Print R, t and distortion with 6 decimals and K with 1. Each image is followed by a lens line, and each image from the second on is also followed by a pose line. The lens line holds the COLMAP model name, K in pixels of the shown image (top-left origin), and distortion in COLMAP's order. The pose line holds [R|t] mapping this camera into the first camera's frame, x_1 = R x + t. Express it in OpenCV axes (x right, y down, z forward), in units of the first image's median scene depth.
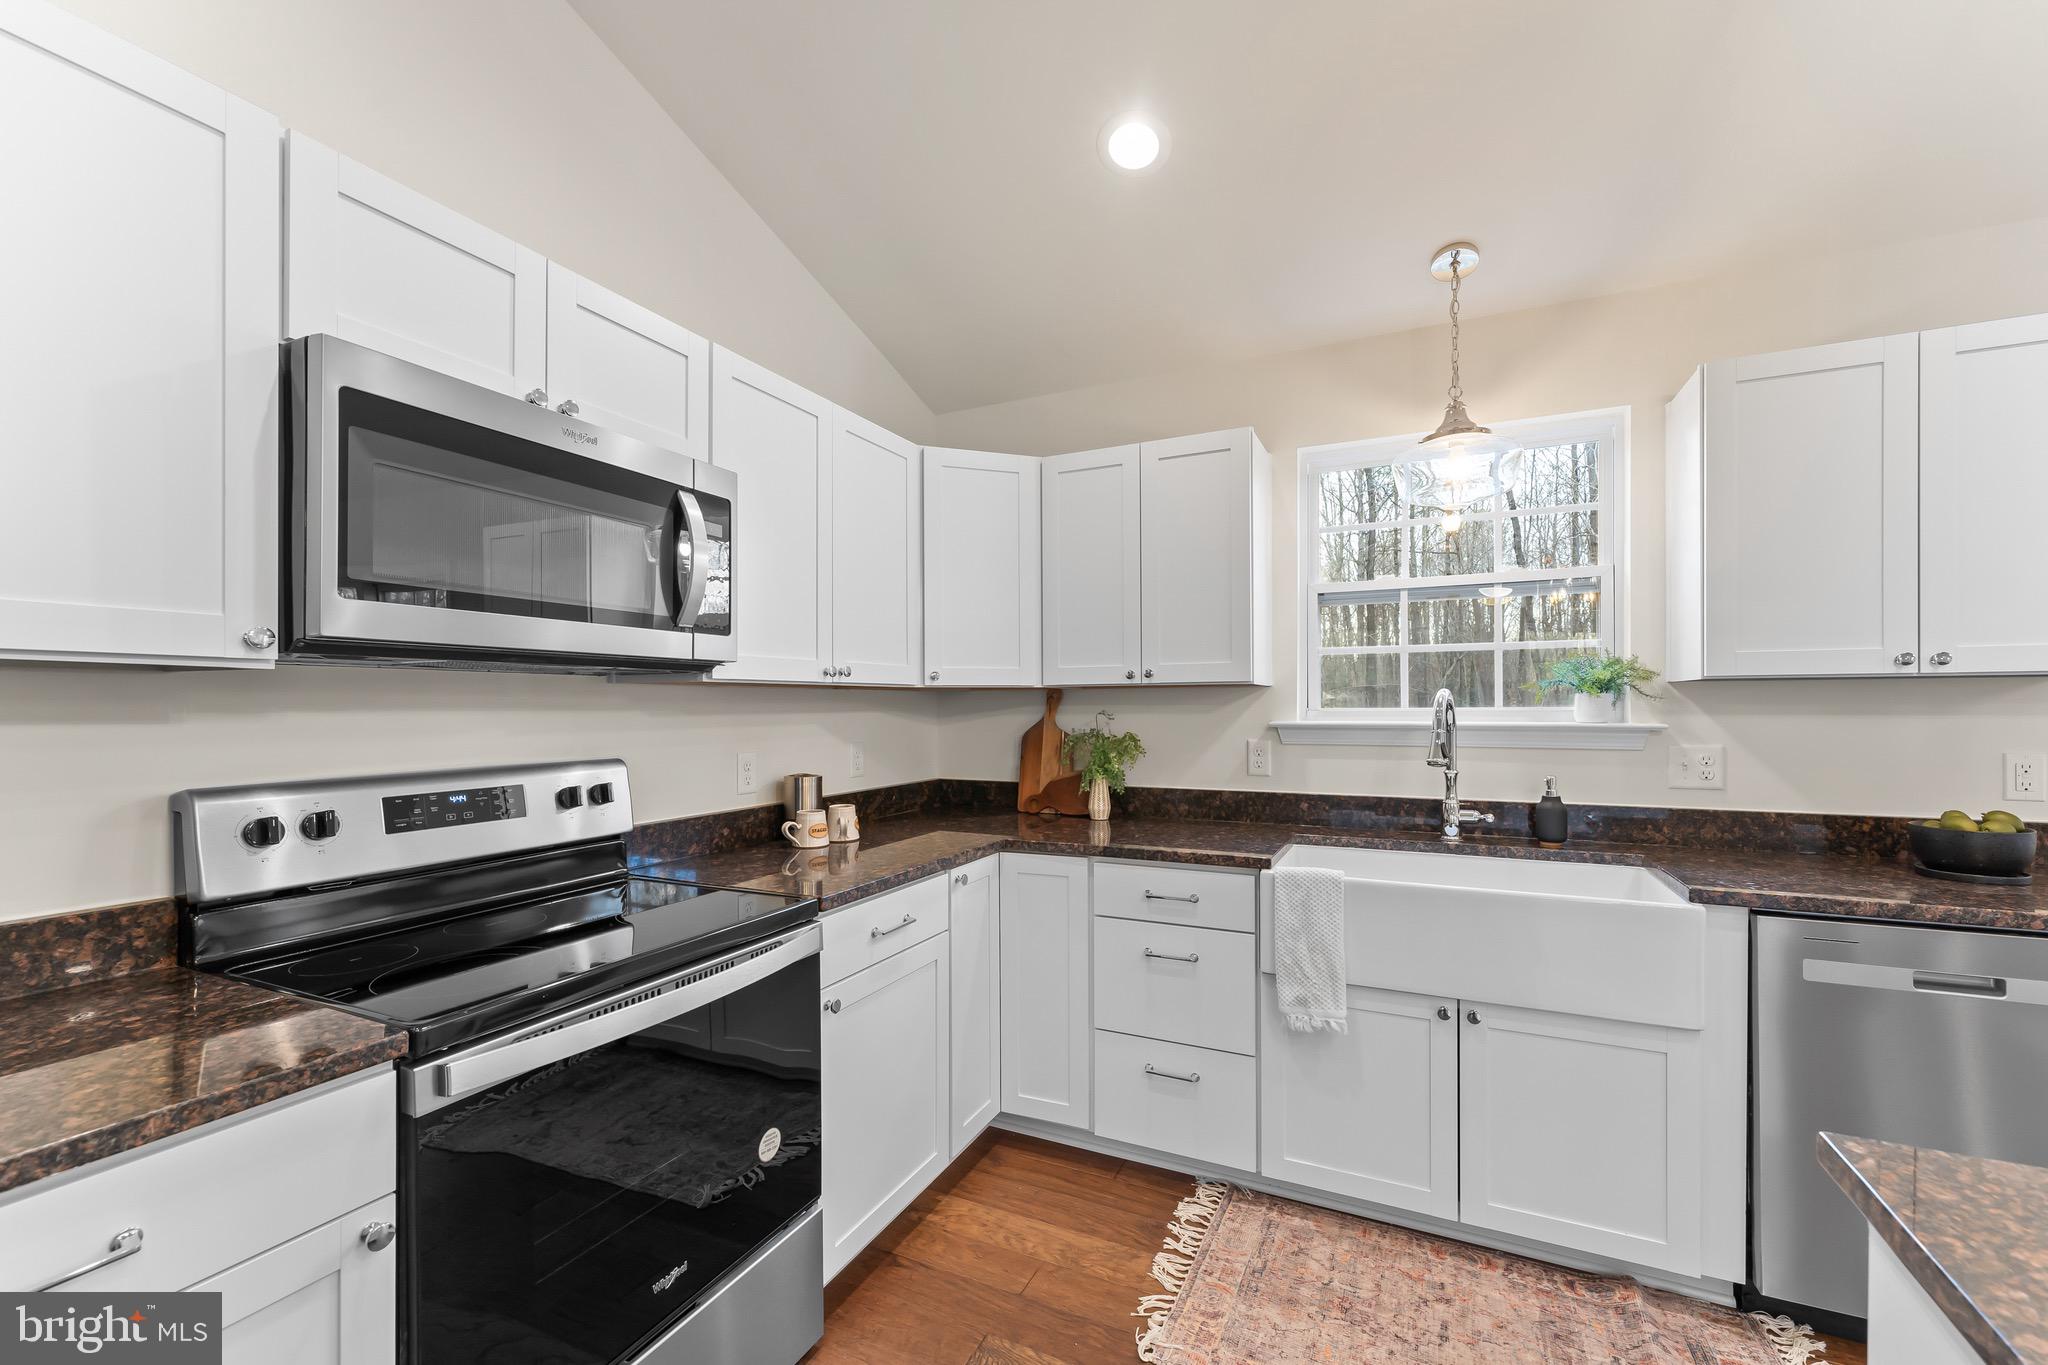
lens RADIAL K [[843.7, 0, 1028.3], [0, 843.7, 710.5], [0, 0, 1]] dist [0.000106, -0.000291]
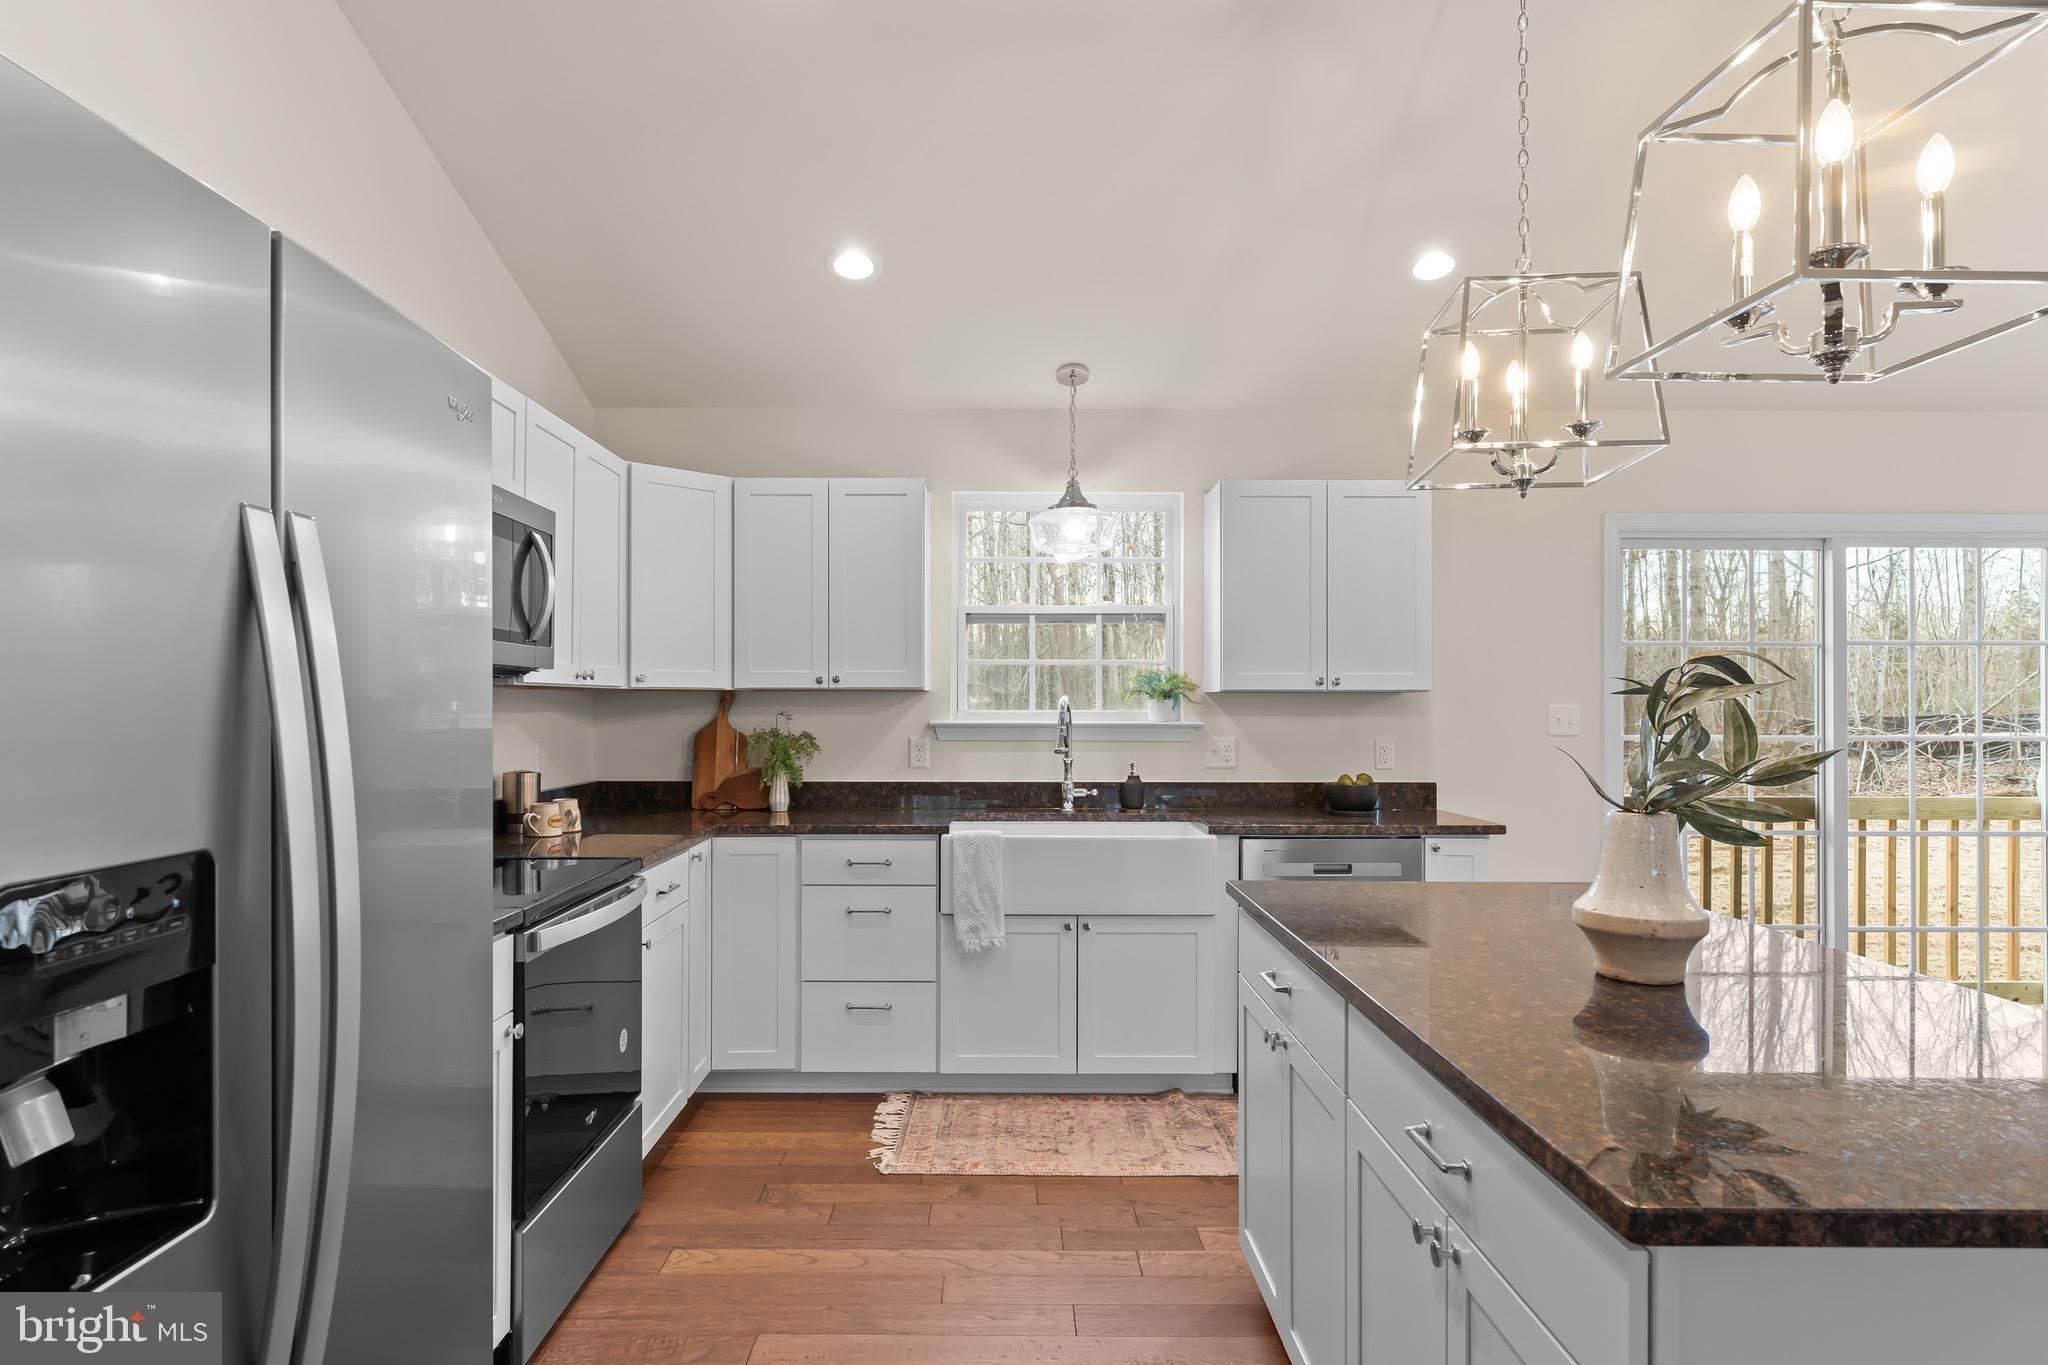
lens RADIAL K [[1120.5, 0, 1023.4], [0, 1120.5, 713.3], [0, 0, 1]] dist [-0.000222, -0.000036]
pose [[0.897907, 0.003253, 0.440174, -0.339641], [-0.003257, 0.999994, -0.000747, 0.003420], [-0.440174, -0.000763, 0.897912, -0.550039]]
